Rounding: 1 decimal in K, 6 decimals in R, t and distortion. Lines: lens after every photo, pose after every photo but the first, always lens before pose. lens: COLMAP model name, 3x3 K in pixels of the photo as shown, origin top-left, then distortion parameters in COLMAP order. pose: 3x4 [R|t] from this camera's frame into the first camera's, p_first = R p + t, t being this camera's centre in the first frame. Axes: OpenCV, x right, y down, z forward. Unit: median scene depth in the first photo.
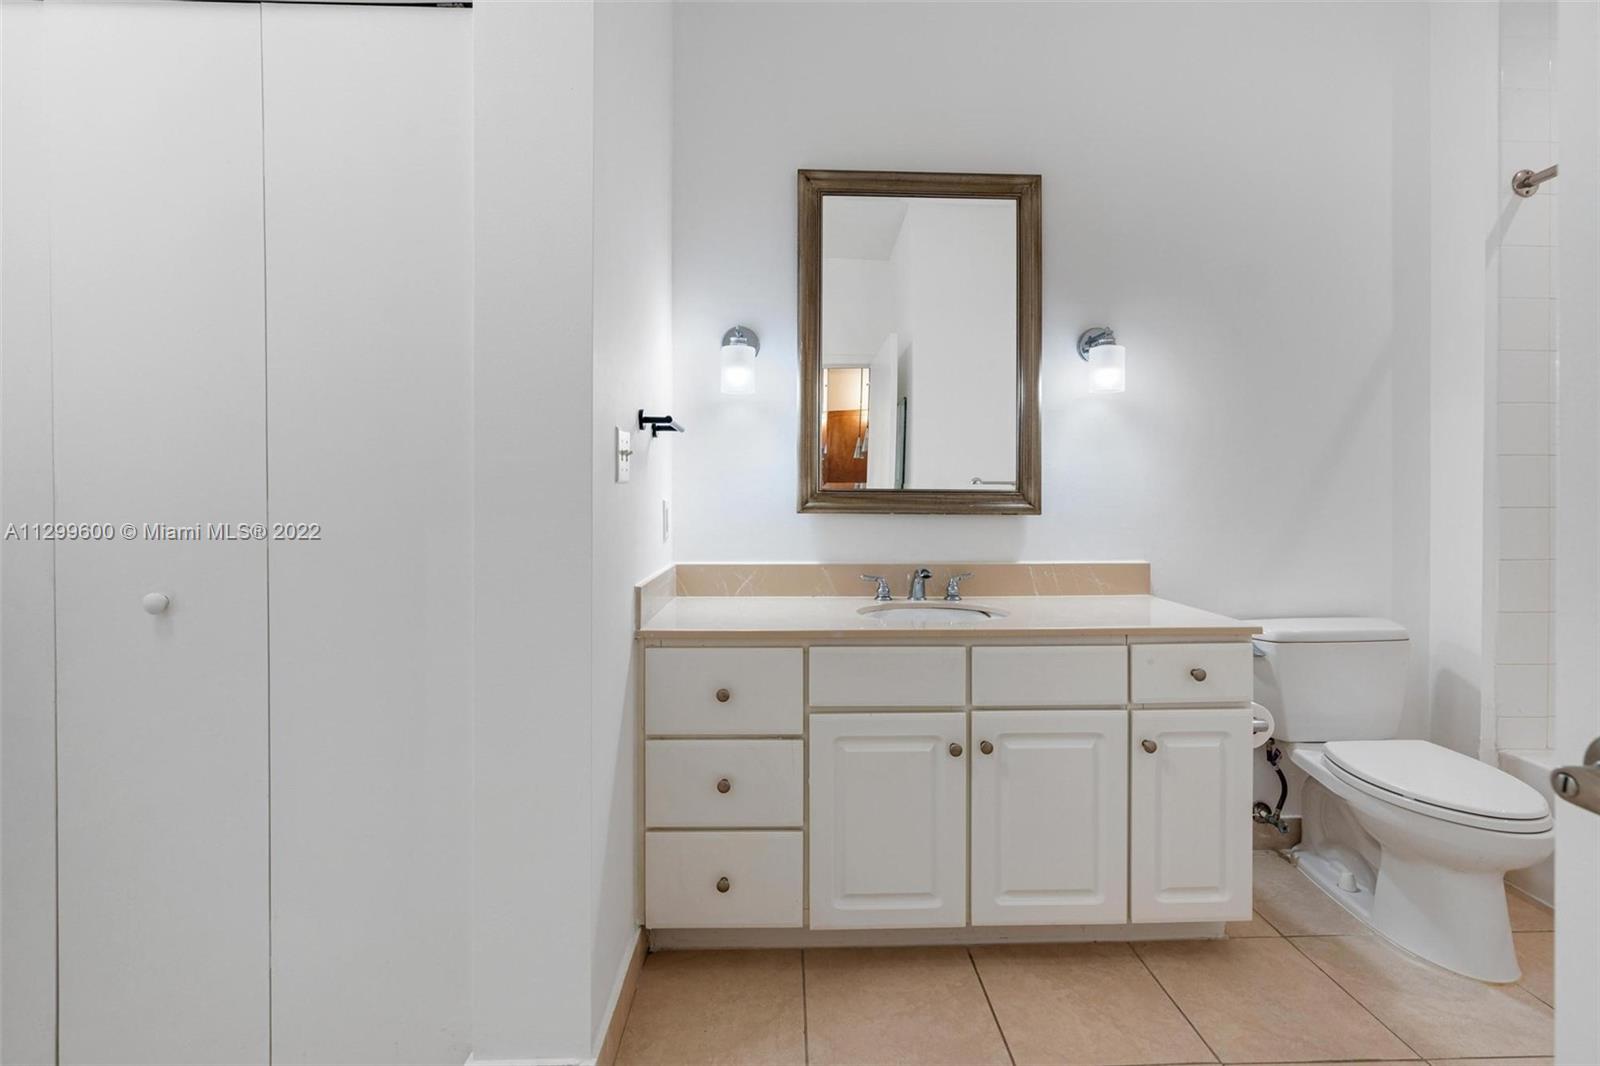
lens RADIAL K [[735.9, 0, 783.1], [0, 735.9, 502.3], [0, 0, 1]] dist [-0.008657, 0.004080]
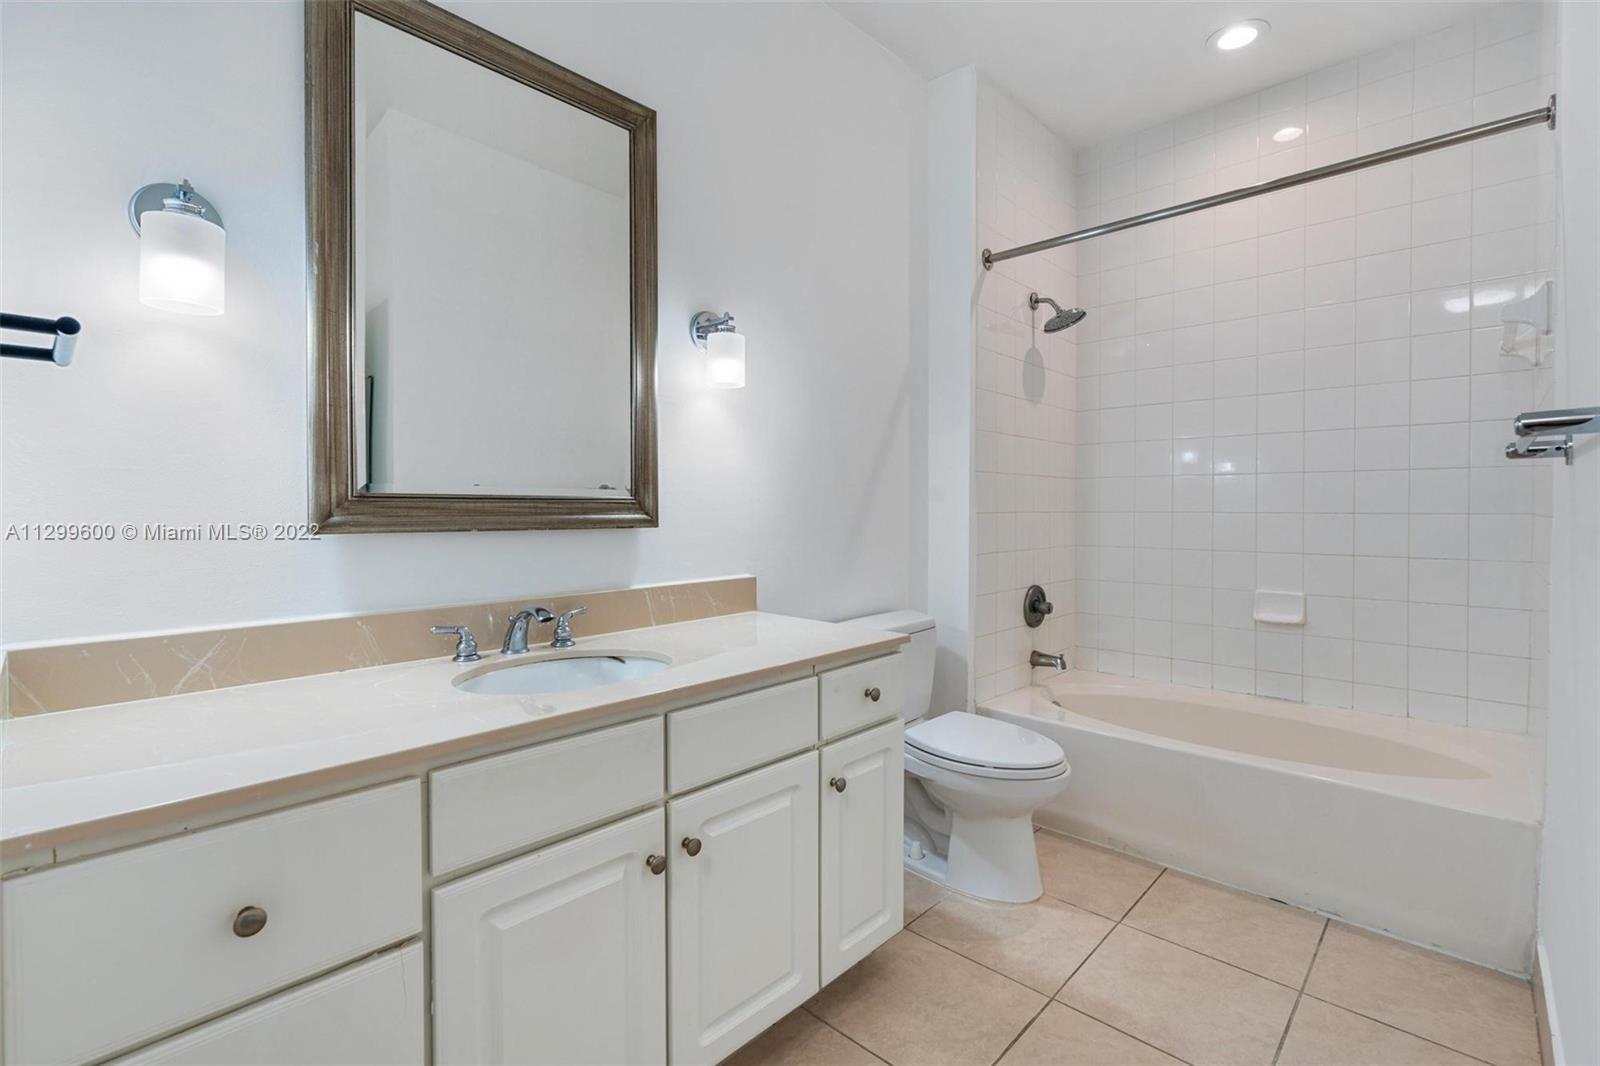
lens RADIAL K [[735.9, 0, 795.3], [0, 735.9, 517.3], [0, 0, 1]] dist [-0.008657, 0.004080]
pose [[0.690824, -0.014044, 0.722886, -0.146520], [0.005388, 0.999884, 0.014276, -0.005525], [-0.723003, -0.005967, 0.690819, 0.338881]]
